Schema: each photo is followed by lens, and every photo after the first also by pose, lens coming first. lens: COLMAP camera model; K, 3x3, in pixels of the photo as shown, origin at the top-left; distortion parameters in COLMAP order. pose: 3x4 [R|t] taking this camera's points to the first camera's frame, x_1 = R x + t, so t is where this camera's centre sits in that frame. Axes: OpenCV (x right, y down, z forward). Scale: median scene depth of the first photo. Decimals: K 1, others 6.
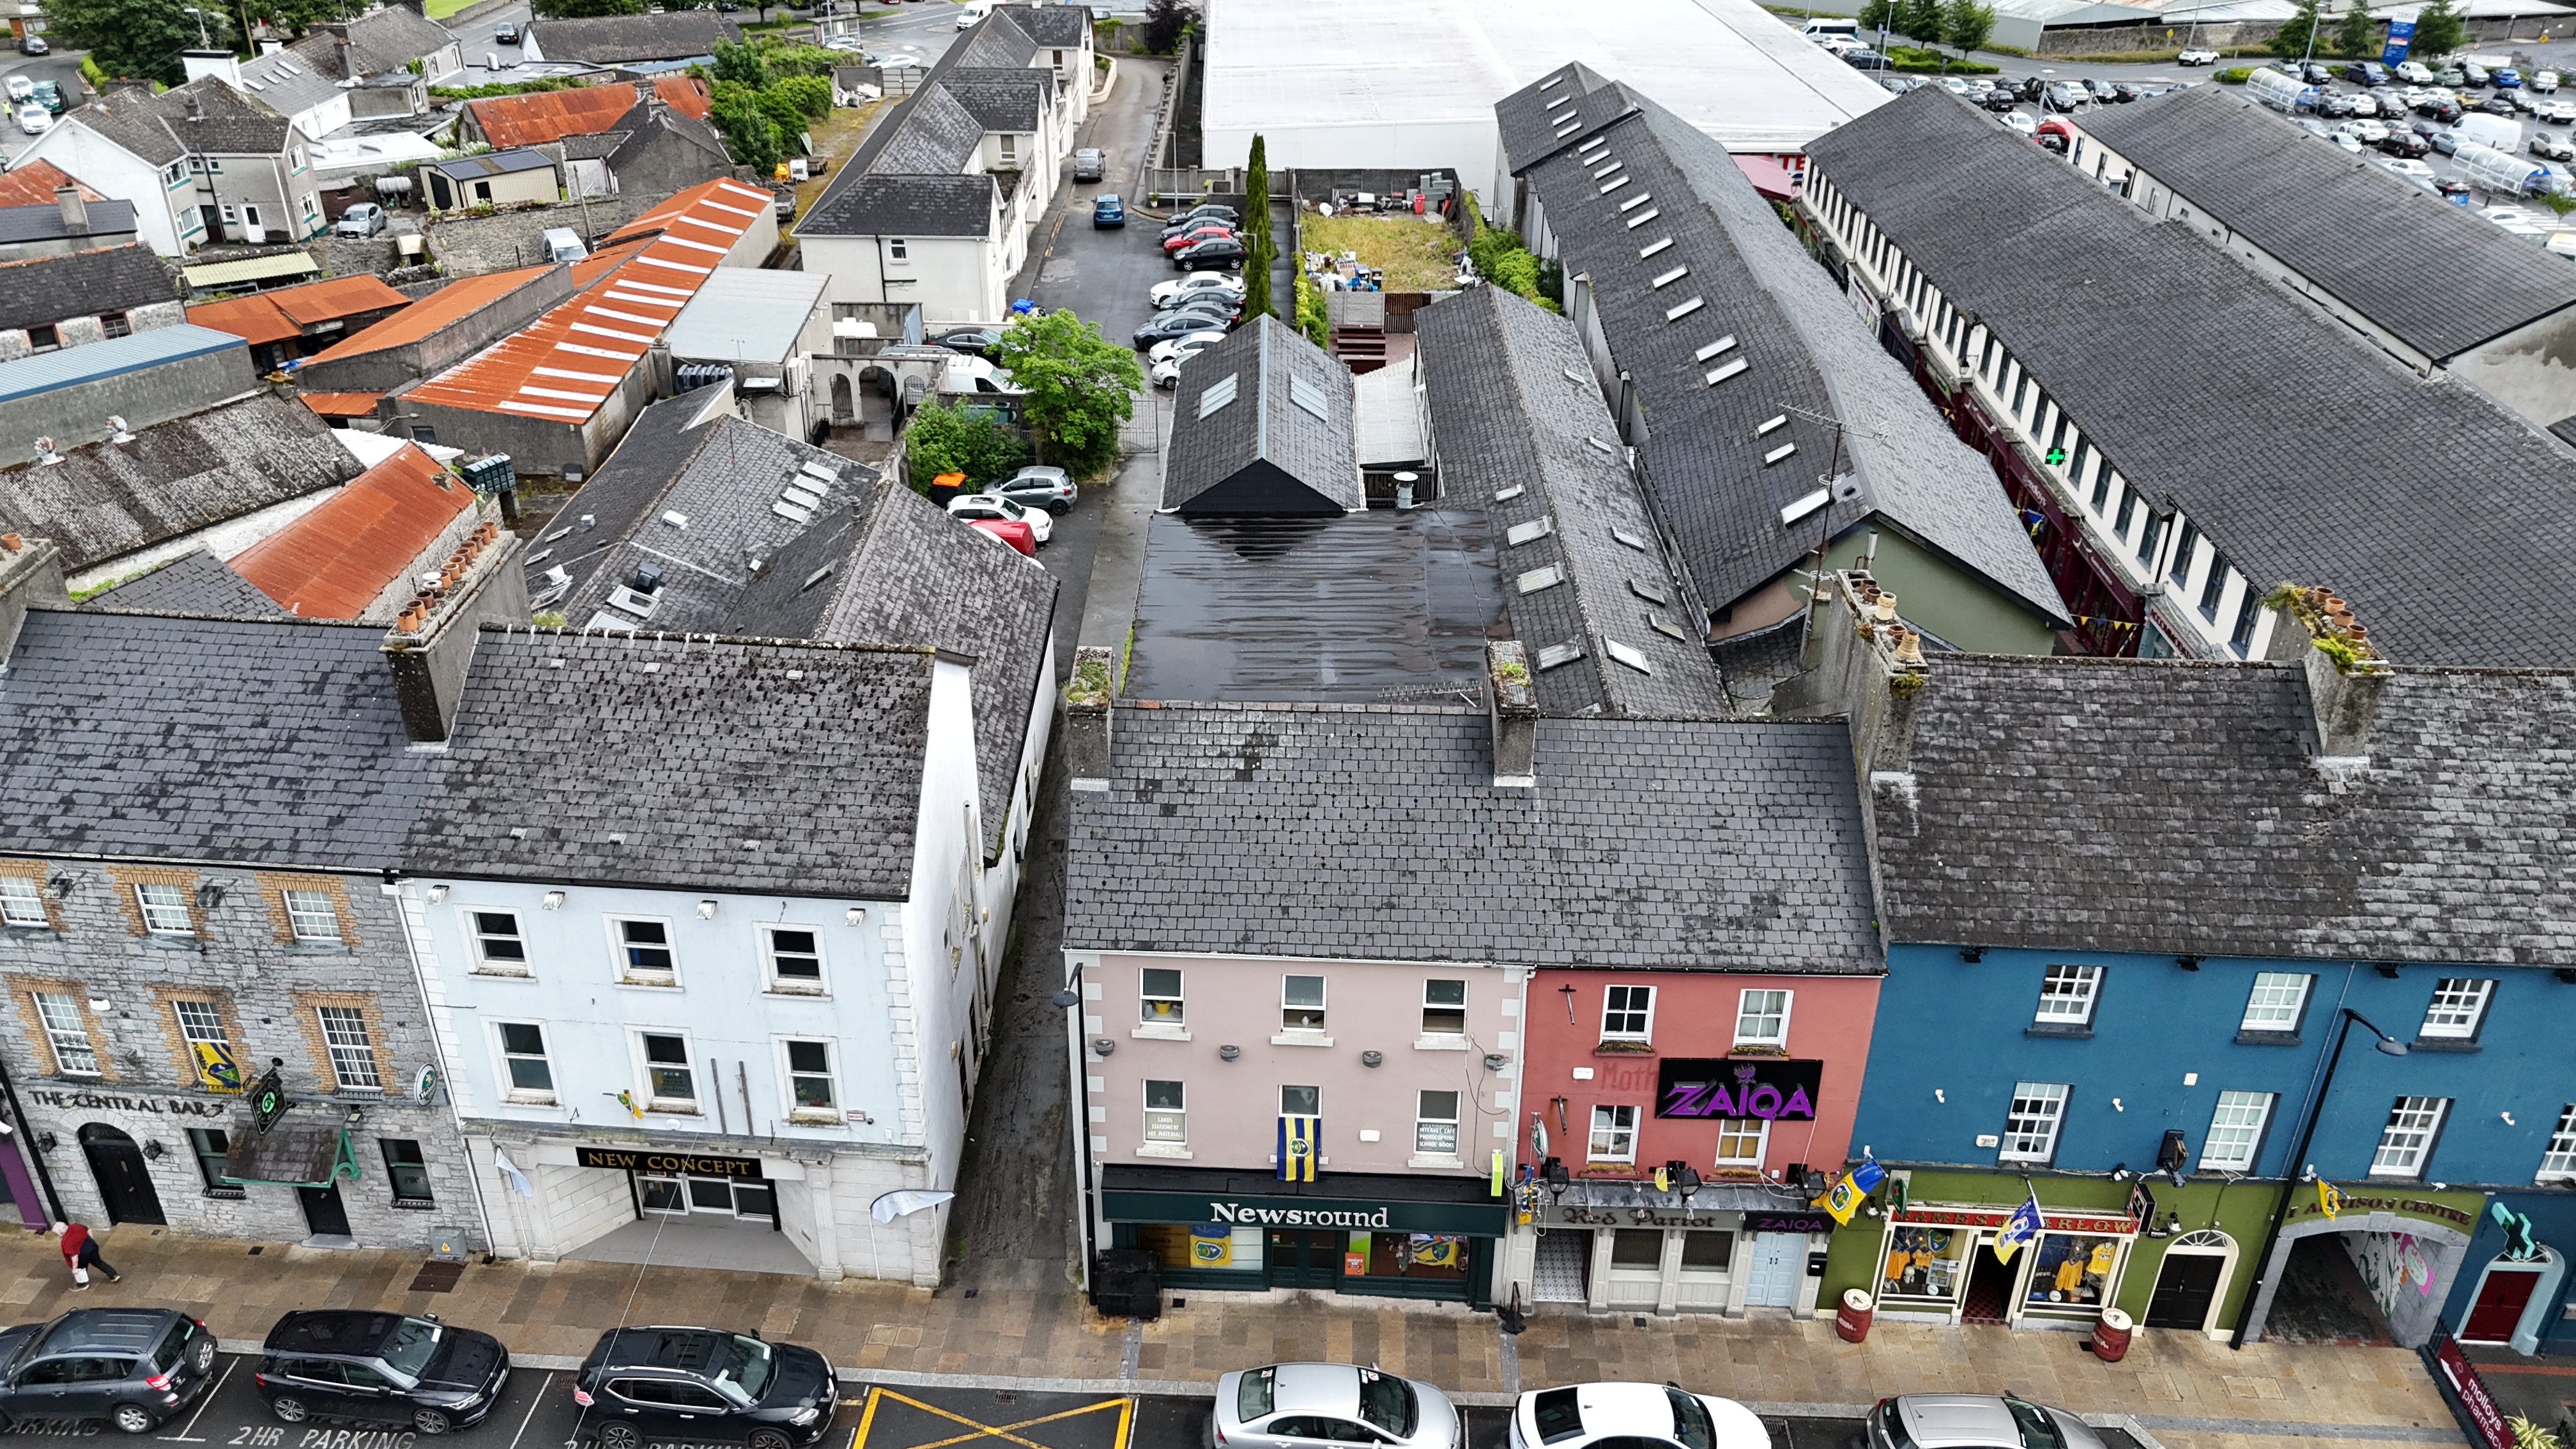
lens RADIAL K [[1895.3, 0, 1284.5], [0, 1895.3, 730.8], [0, 0, 1]] dist [0.070702, -0.069080]
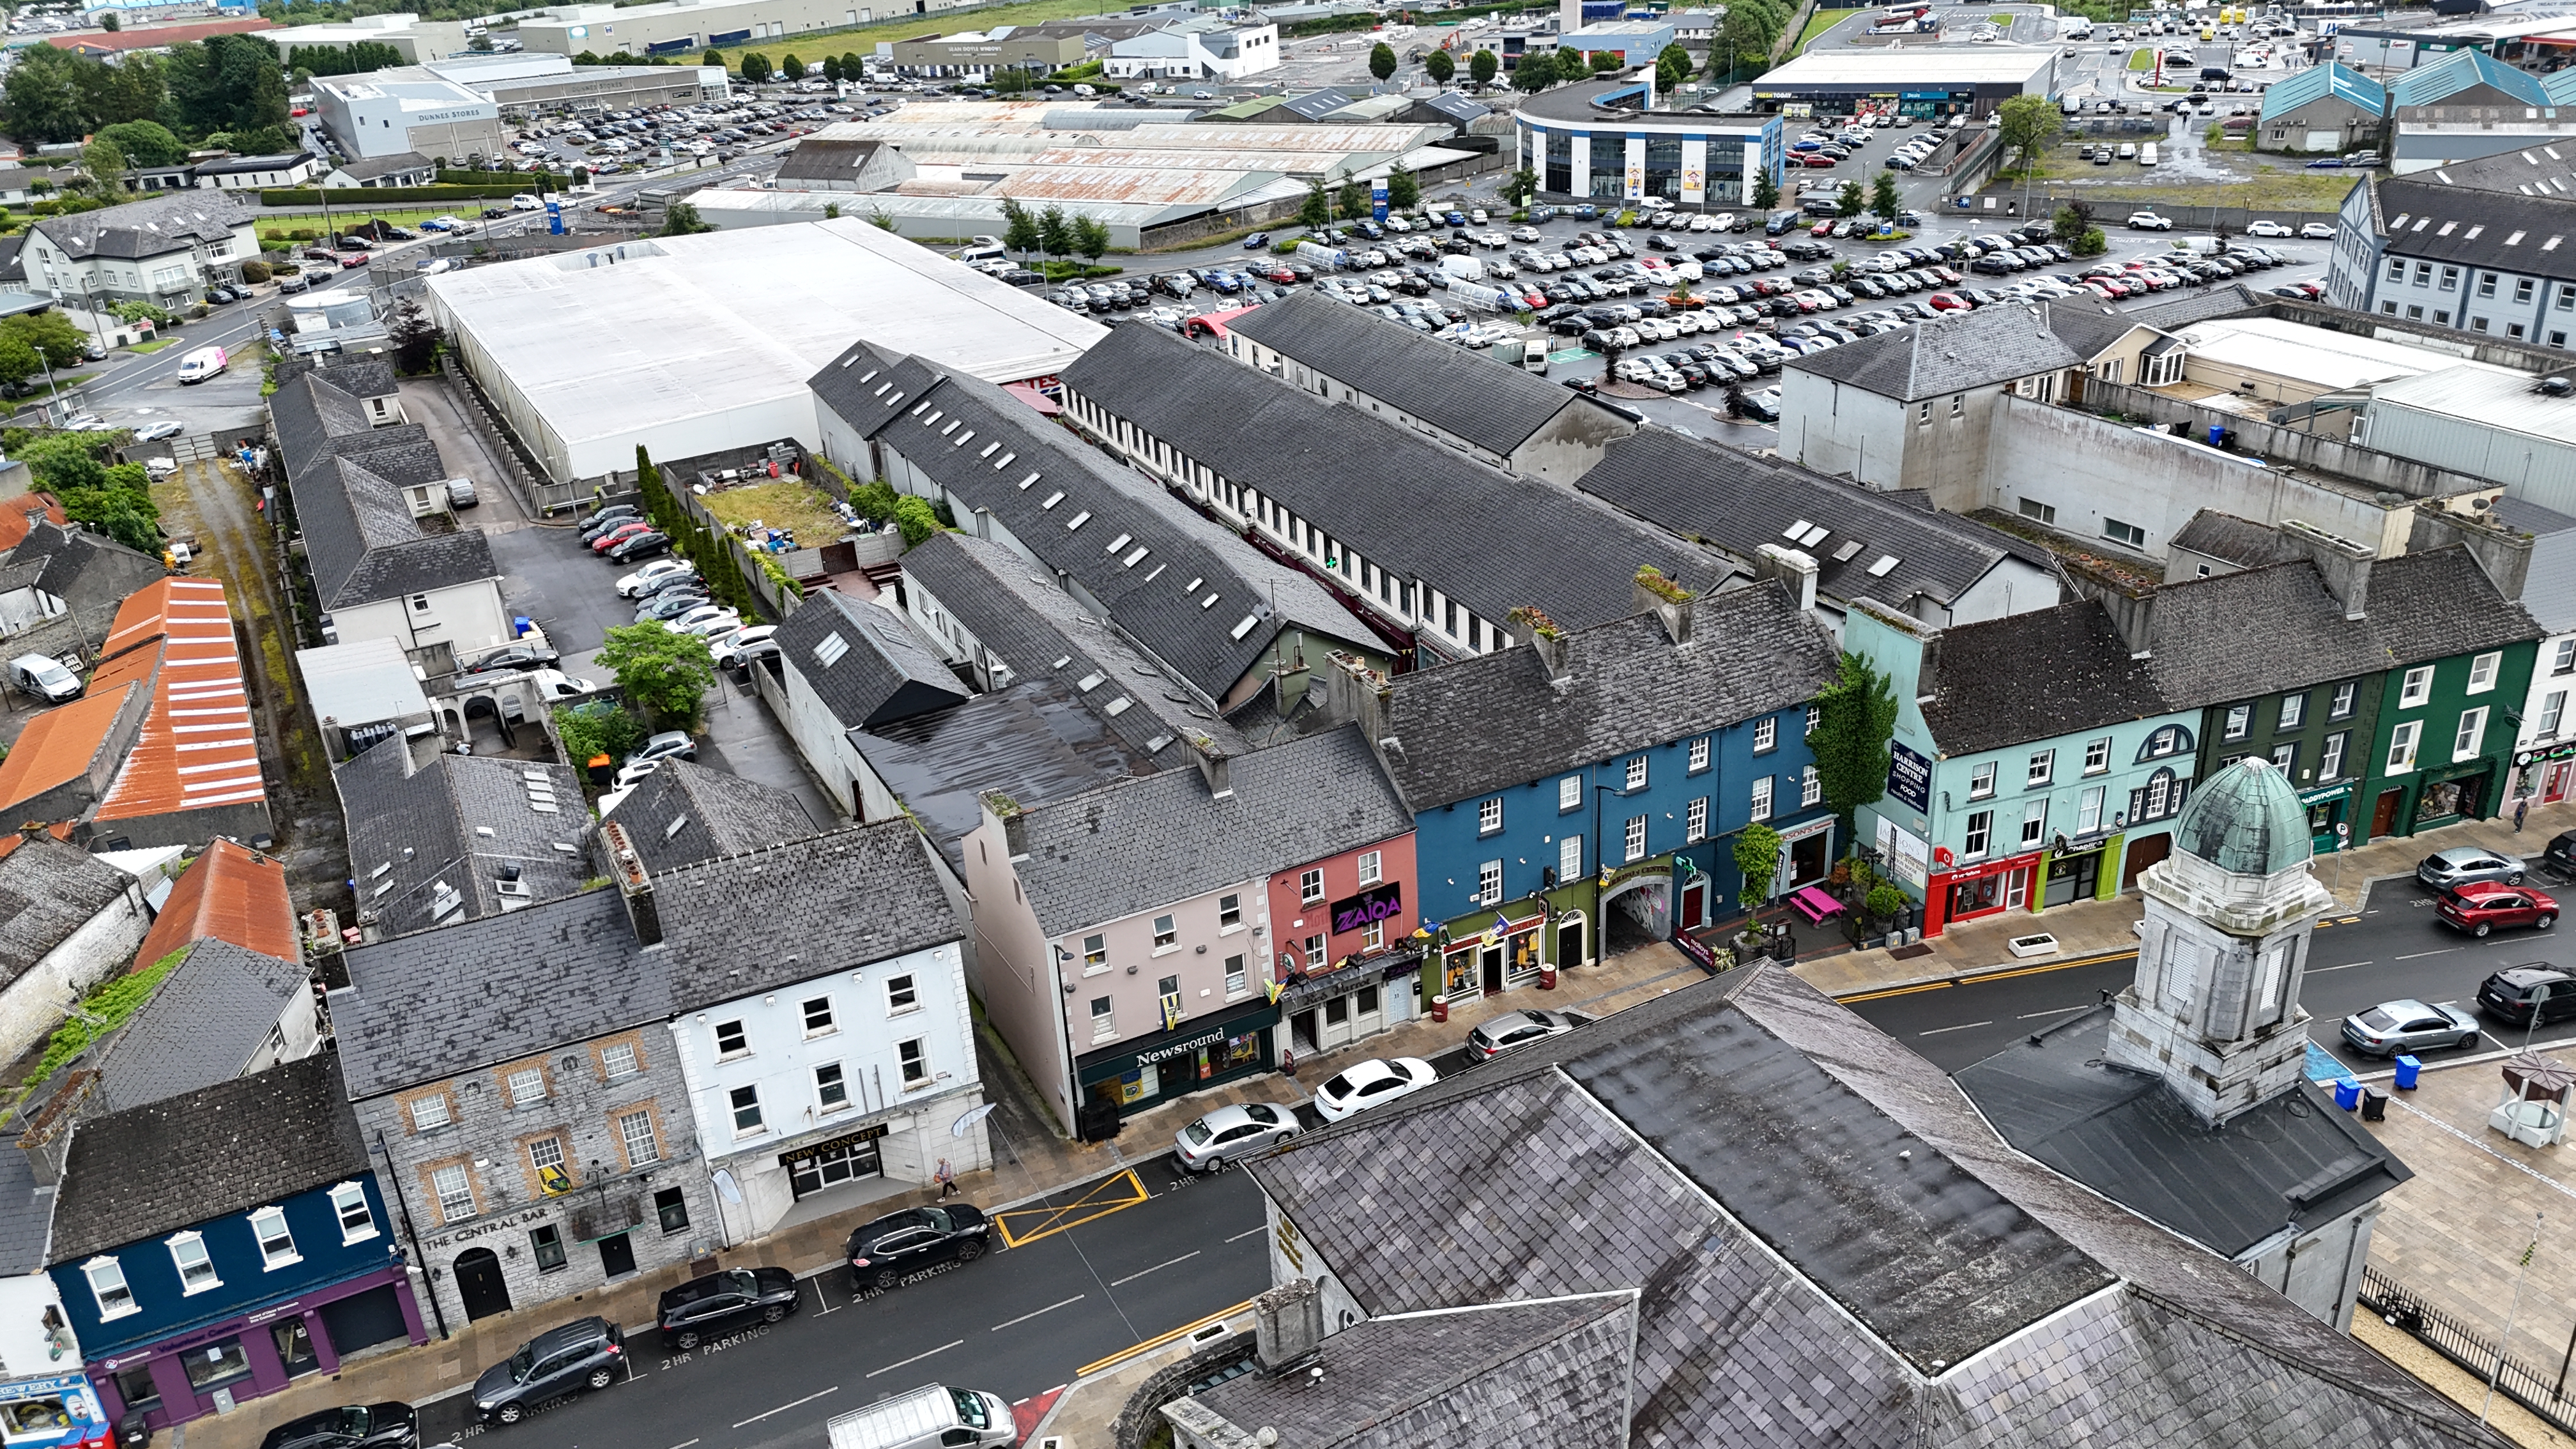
lens RADIAL K [[1895.3, 0, 1281.5], [0, 1895.3, 722.1], [0, 0, 1]] dist [0.070702, -0.069080]
pose [[0.880840, -0.257663, 0.397152, -0.435388], [0.289383, 0.956984, -0.020950, 0.010494], [-0.374670, 0.133383, 0.917514, -0.619740]]
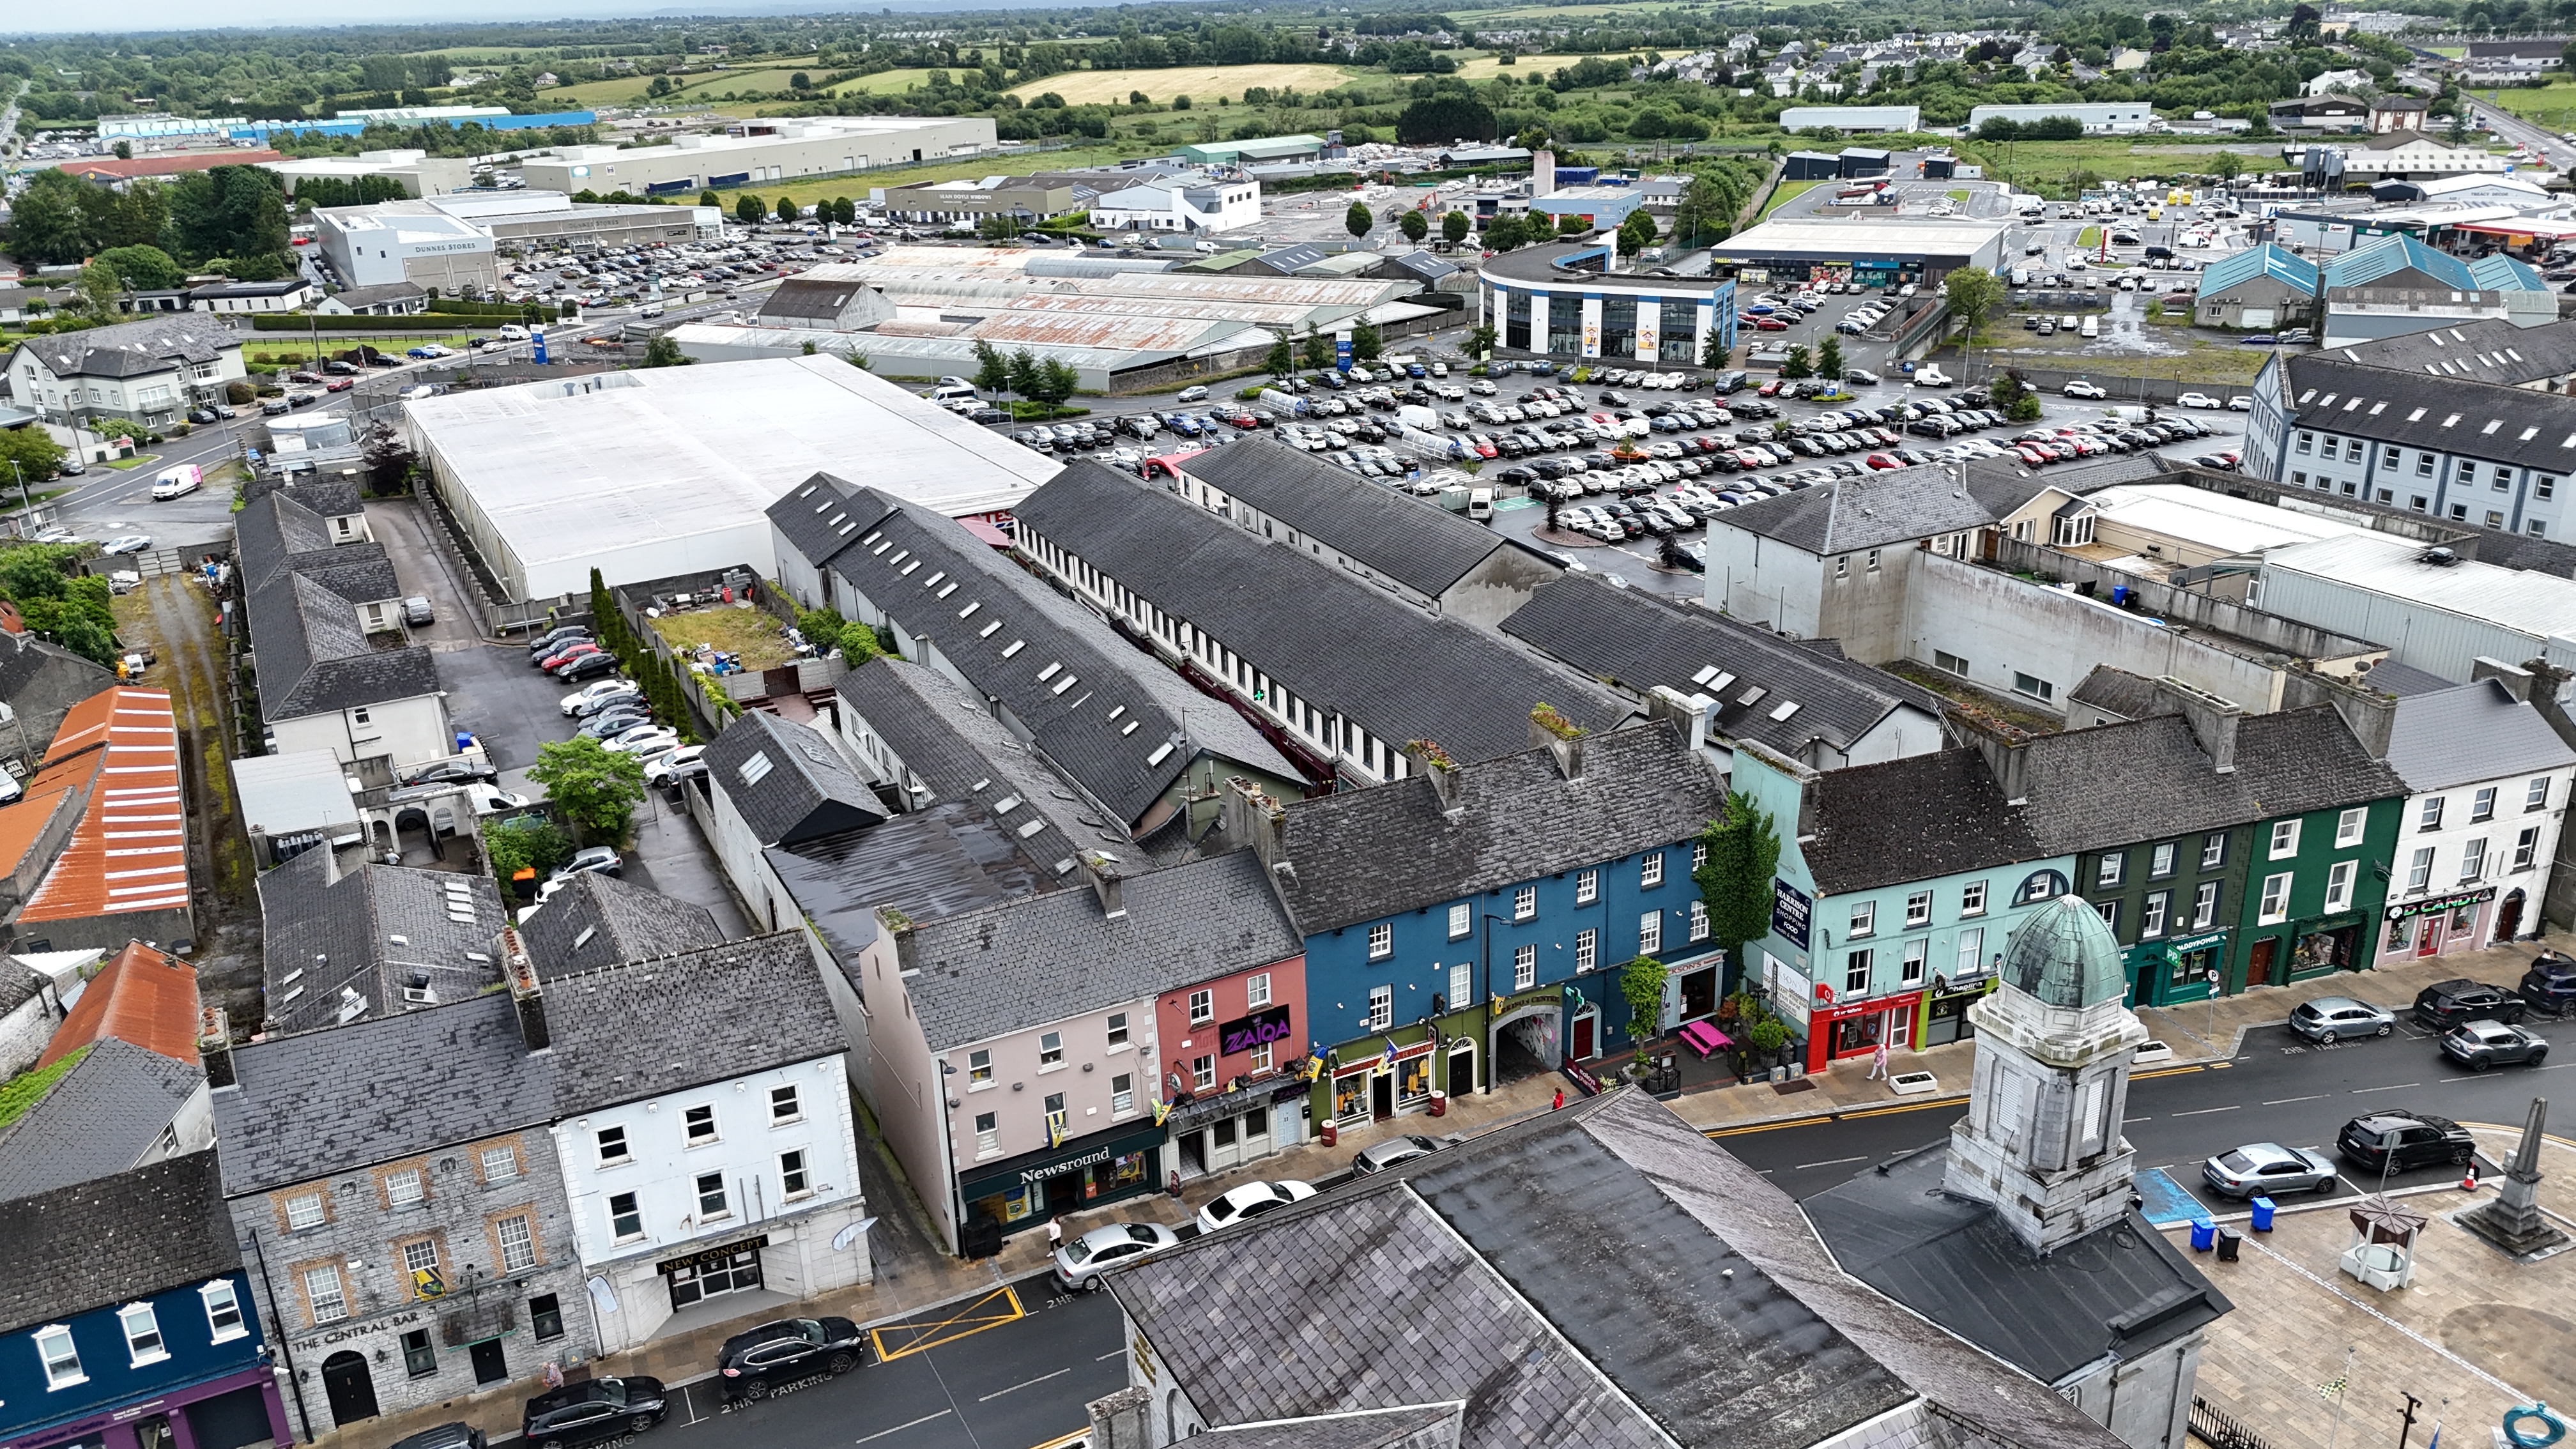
lens RADIAL K [[1895.3, 0, 1282.1], [0, 1895.3, 722.3], [0, 0, 1]] dist [0.070702, -0.069080]
pose [[0.882015, -0.207552, 0.423050, -0.395366], [0.268206, 0.959283, -0.088550, 0.042328], [-0.387446, 0.191567, 0.901769, -0.684174]]
